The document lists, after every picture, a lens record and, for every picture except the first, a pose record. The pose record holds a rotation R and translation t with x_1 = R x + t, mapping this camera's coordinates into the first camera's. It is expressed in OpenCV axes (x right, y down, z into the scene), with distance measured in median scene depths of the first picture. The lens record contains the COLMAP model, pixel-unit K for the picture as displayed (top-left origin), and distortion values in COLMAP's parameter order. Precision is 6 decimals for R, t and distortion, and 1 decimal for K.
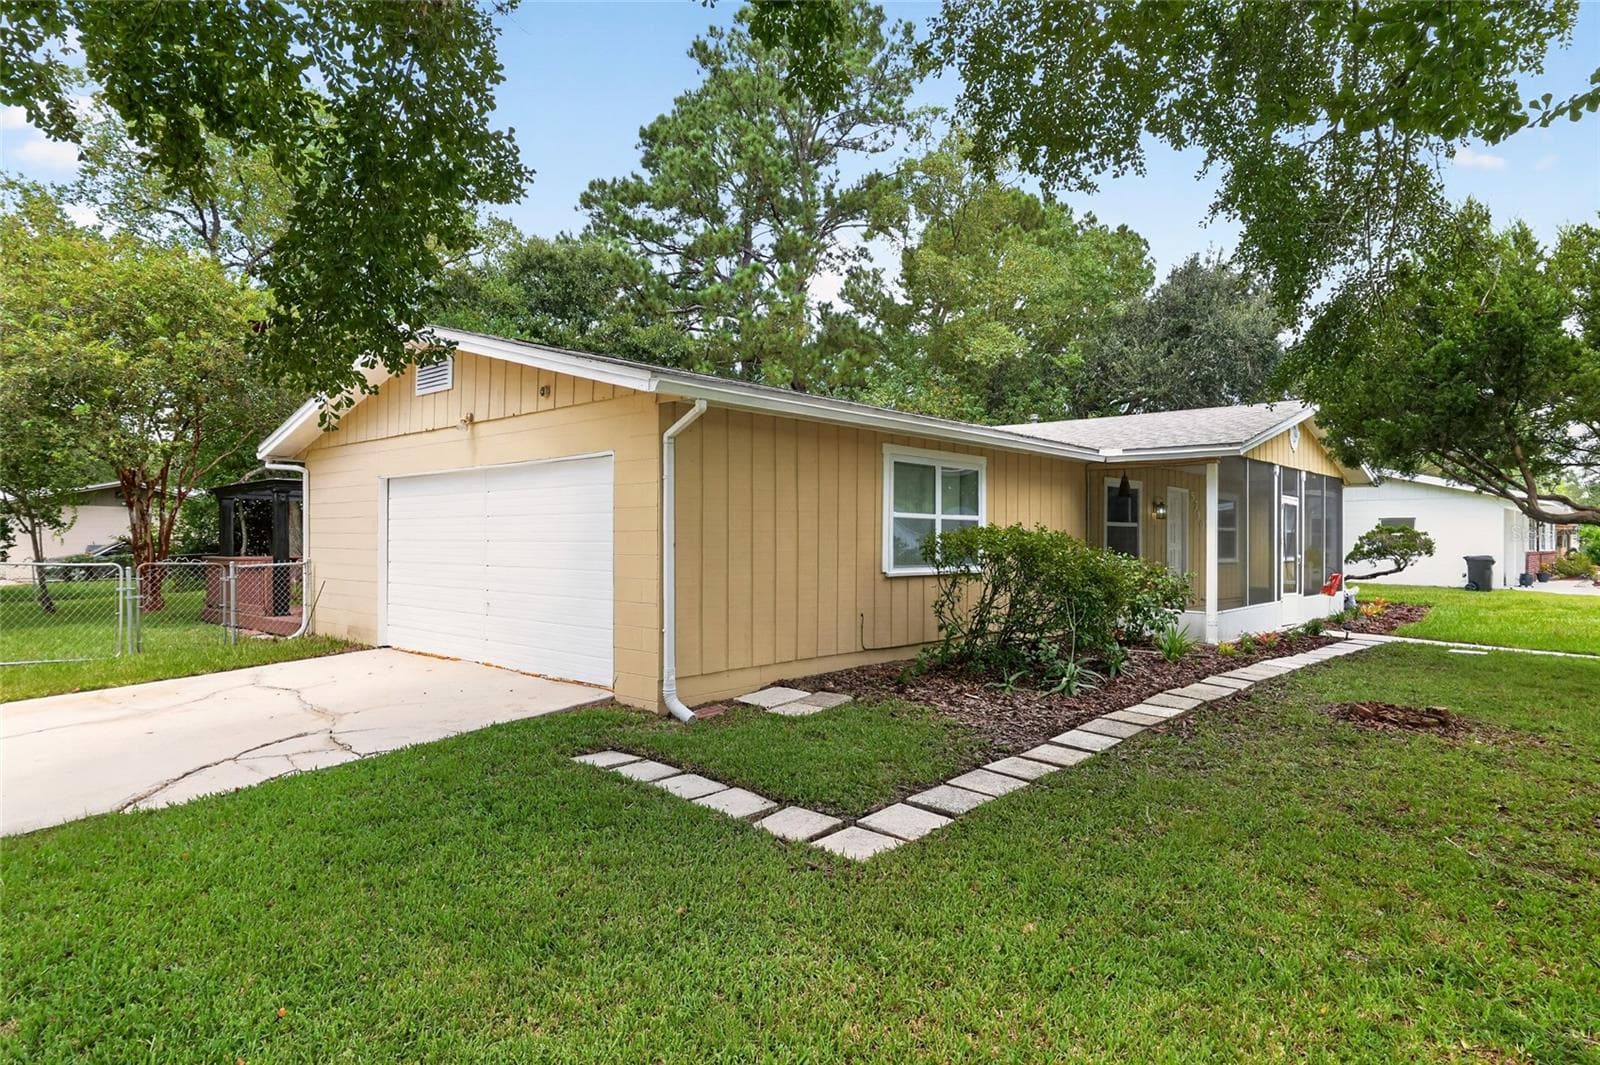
lens RADIAL K [[888.5, 0, 801.2], [0, 888.5, 535.2], [0, 0, 1]] dist [-0.031259, 0.001192]
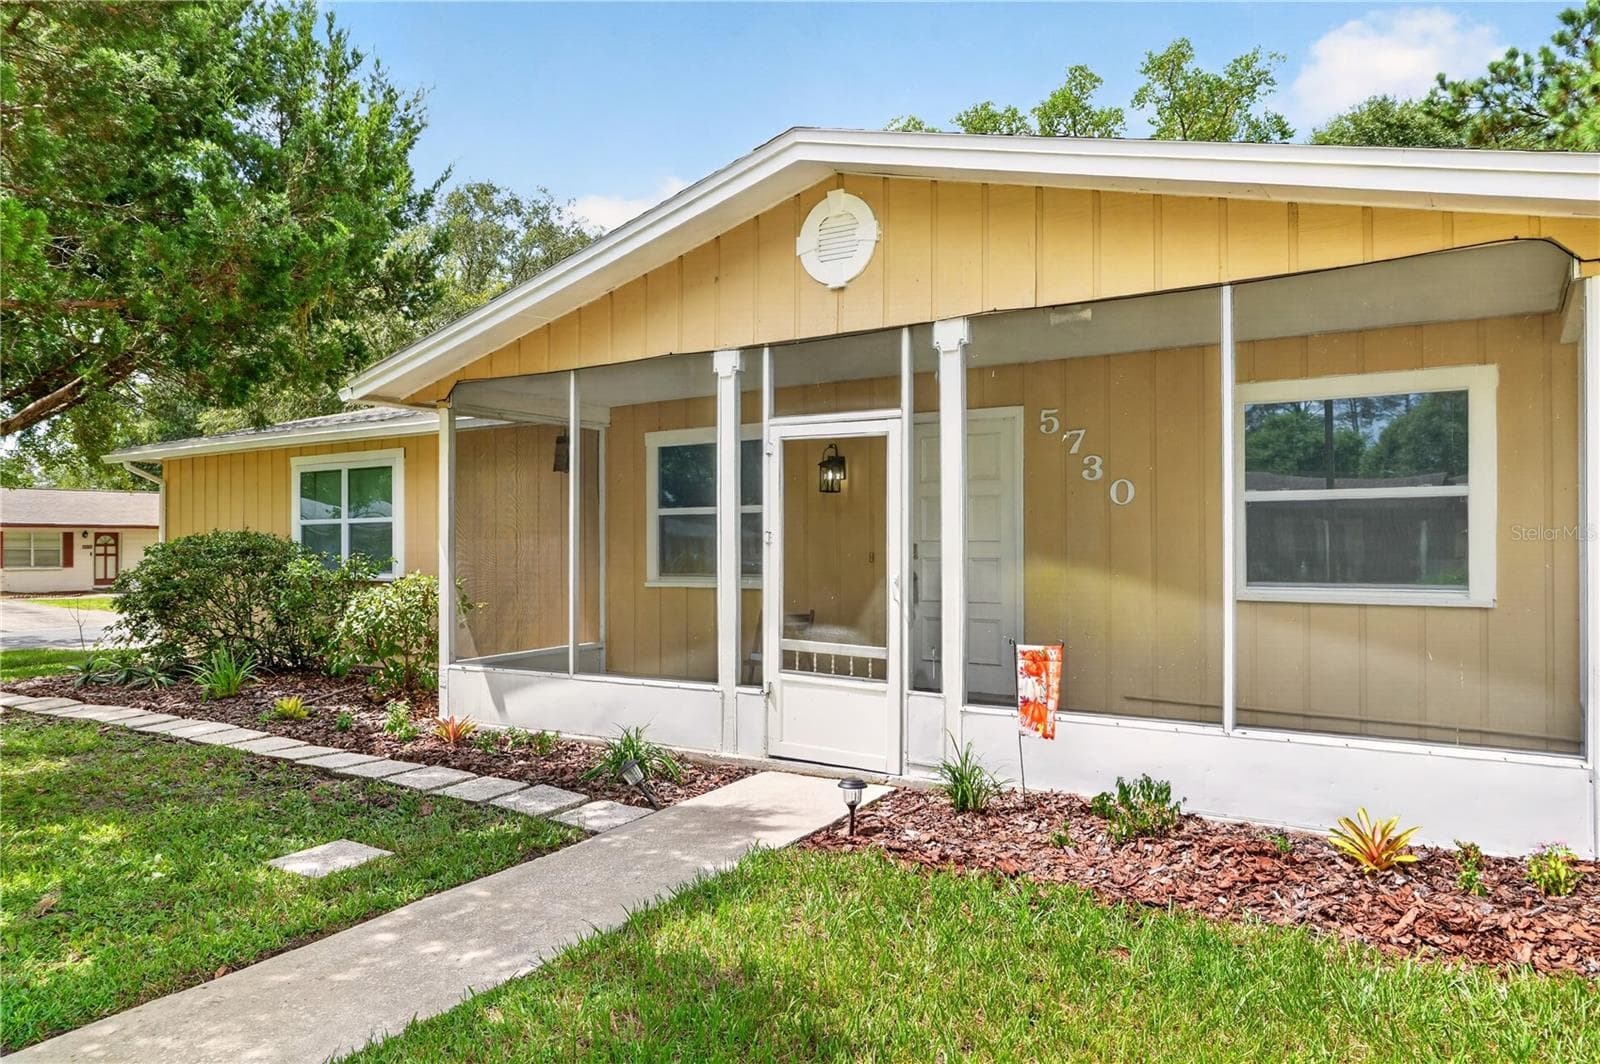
lens RADIAL K [[1037.4, 0, 812.0], [0, 1037.4, 537.3], [0, 0, 1]] dist [-0.000185, -0.001204]
pose [[0.173581, -0.017855, -0.984658, 1.006798], [0.001690, 0.999840, -0.017832, 0.016429], [0.984818, 0.001432, 0.173583, 0.934268]]
